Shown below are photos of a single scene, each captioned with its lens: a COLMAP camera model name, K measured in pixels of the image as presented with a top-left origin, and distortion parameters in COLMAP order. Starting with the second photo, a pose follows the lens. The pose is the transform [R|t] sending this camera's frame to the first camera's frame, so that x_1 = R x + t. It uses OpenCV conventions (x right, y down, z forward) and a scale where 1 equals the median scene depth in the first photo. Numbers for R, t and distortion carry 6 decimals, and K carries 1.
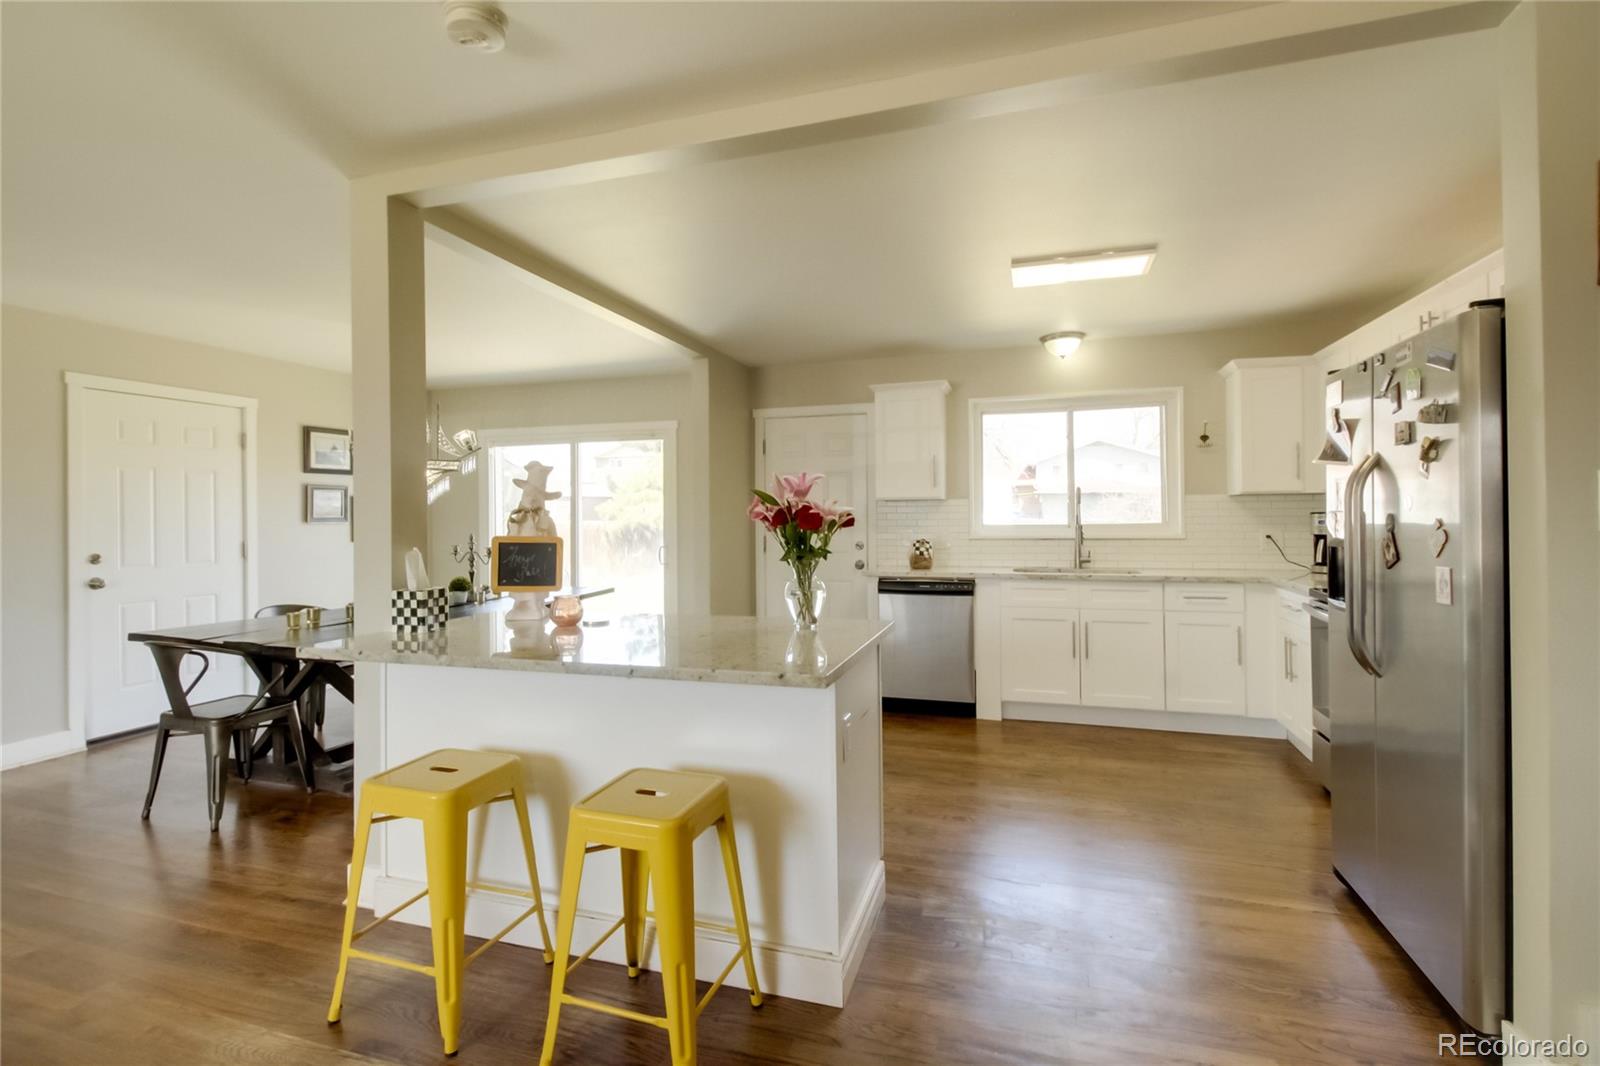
lens RADIAL K [[735.9, 0, 795.6], [0, 735.9, 513.6], [0, 0, 1]] dist [0.014105, -0.011487]
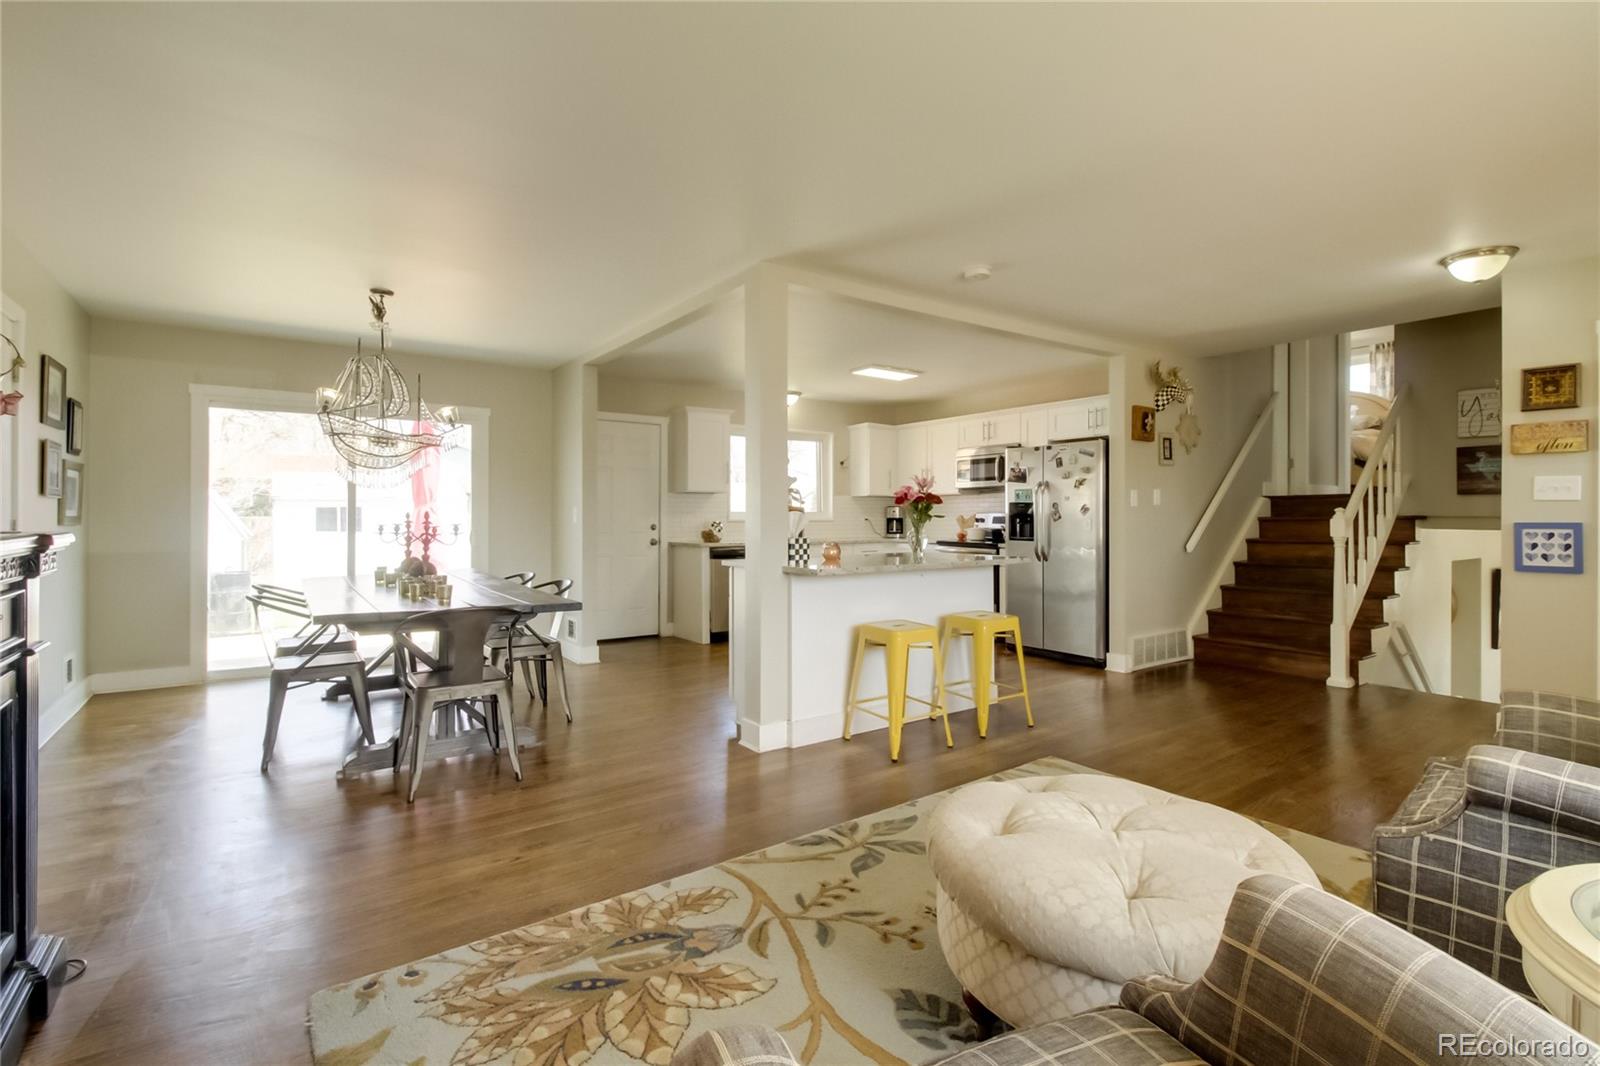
lens RADIAL K [[735.9, 0, 795.6], [0, 735.9, 514.9], [0, 0, 1]] dist [0.014105, -0.011487]
pose [[0.607884, 0.011030, 0.793949, -1.338036], [-0.009342, 0.999934, -0.006739, 0.049301], [-0.793971, -0.003320, 0.607947, 0.041315]]
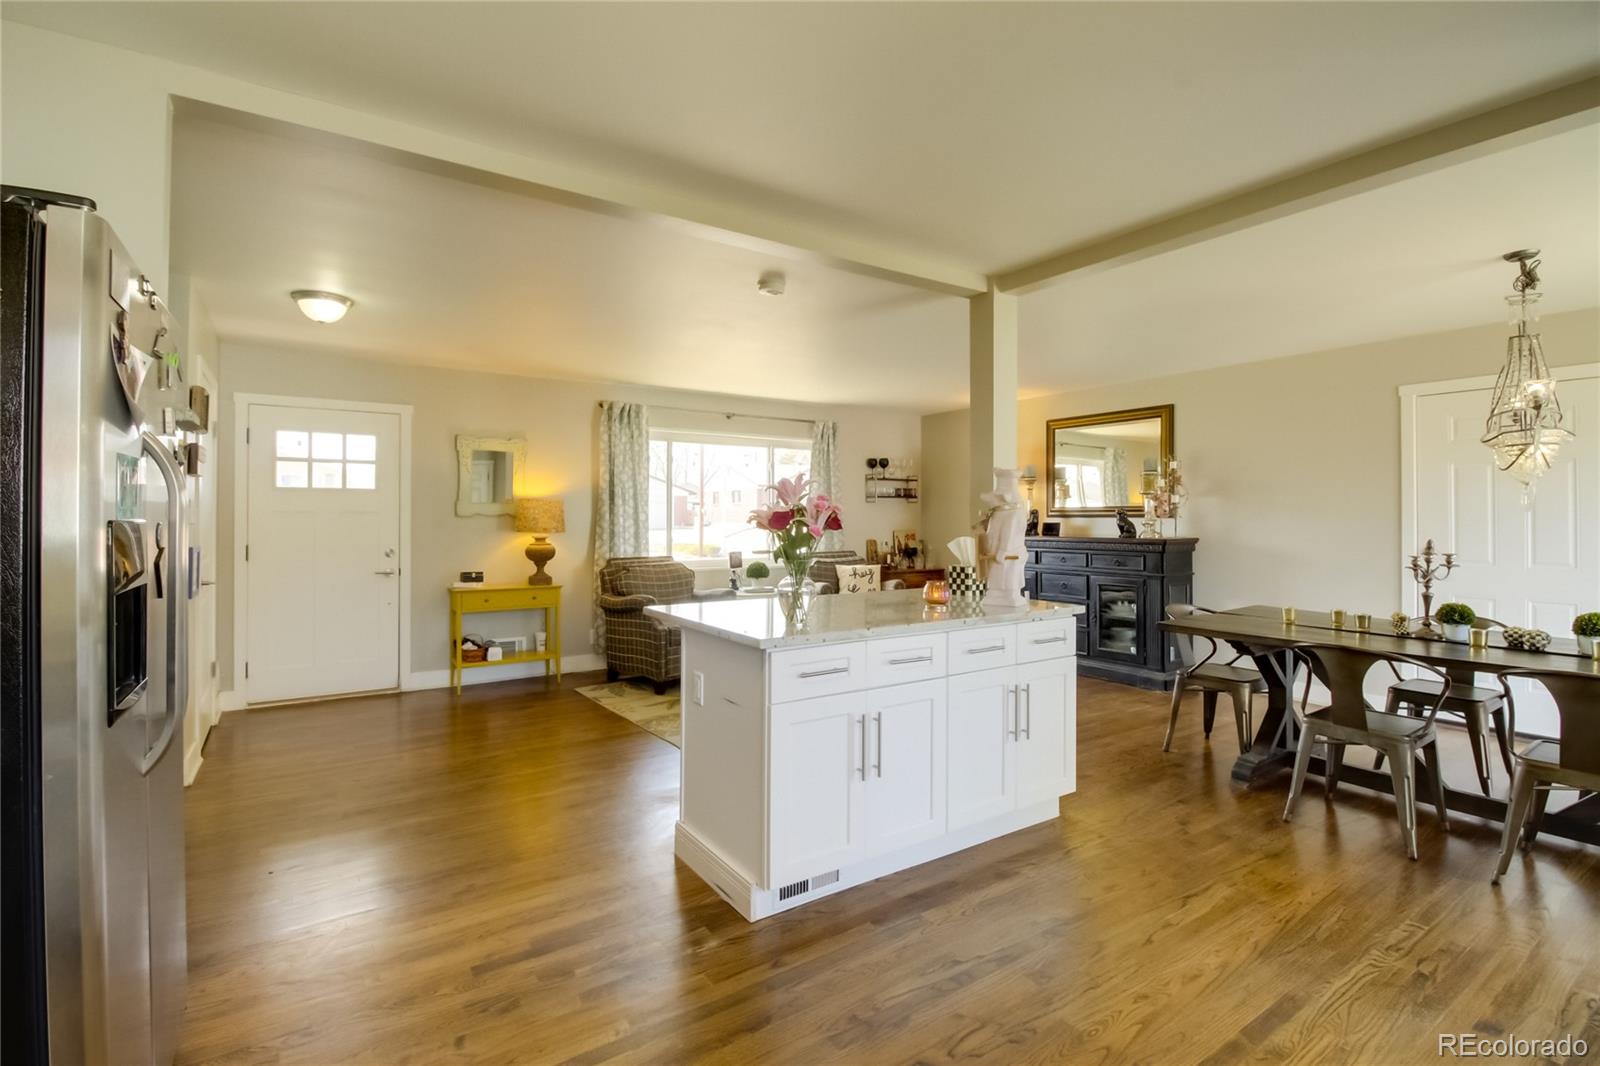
lens RADIAL K [[735.9, 0, 793.6], [0, 735.9, 513.5], [0, 0, 1]] dist [0.014105, -0.011487]
pose [[-0.626362, 0.006009, -0.779509, 0.638329], [0.007185, 0.999972, 0.001935, -0.004674], [0.779499, -0.004389, -0.626388, 1.261787]]
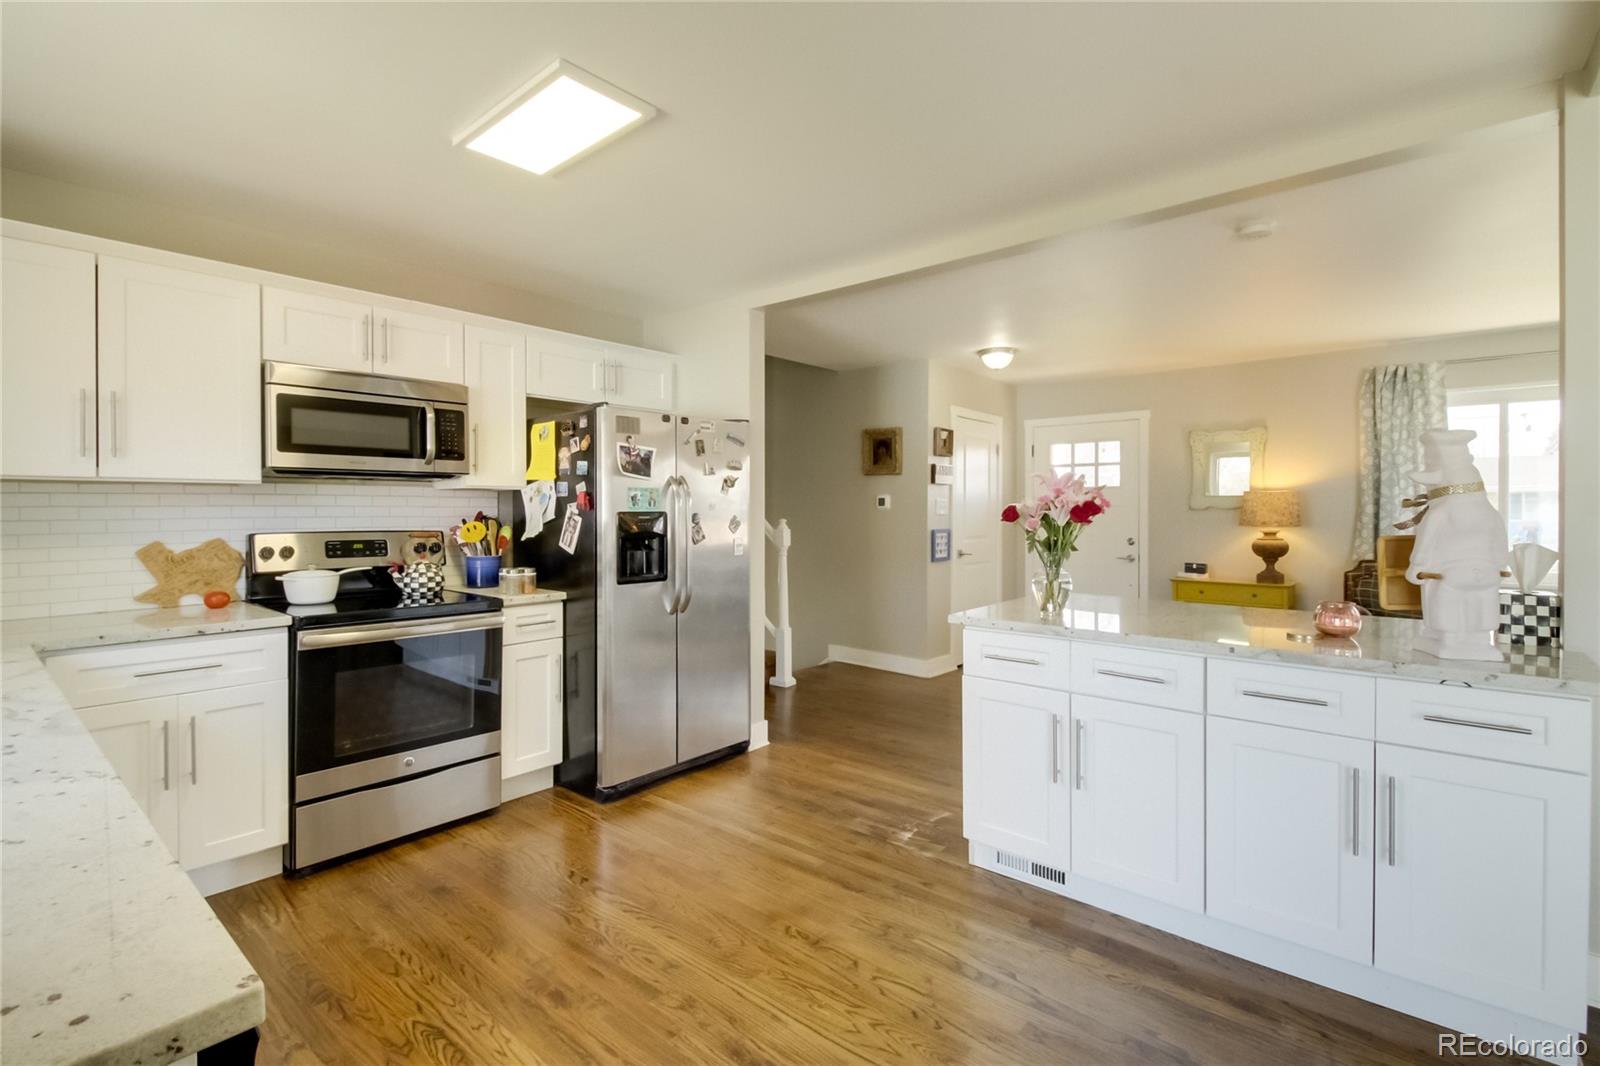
lens RADIAL K [[735.9, 0, 797.0], [0, 735.9, 516.1], [0, 0, 1]] dist [0.014105, -0.011487]
pose [[-0.919210, 0.008863, 0.393669, -0.060526], [0.009979, 0.999950, 0.000788, 0.005099], [-0.393642, 0.004653, -0.919252, 1.614957]]
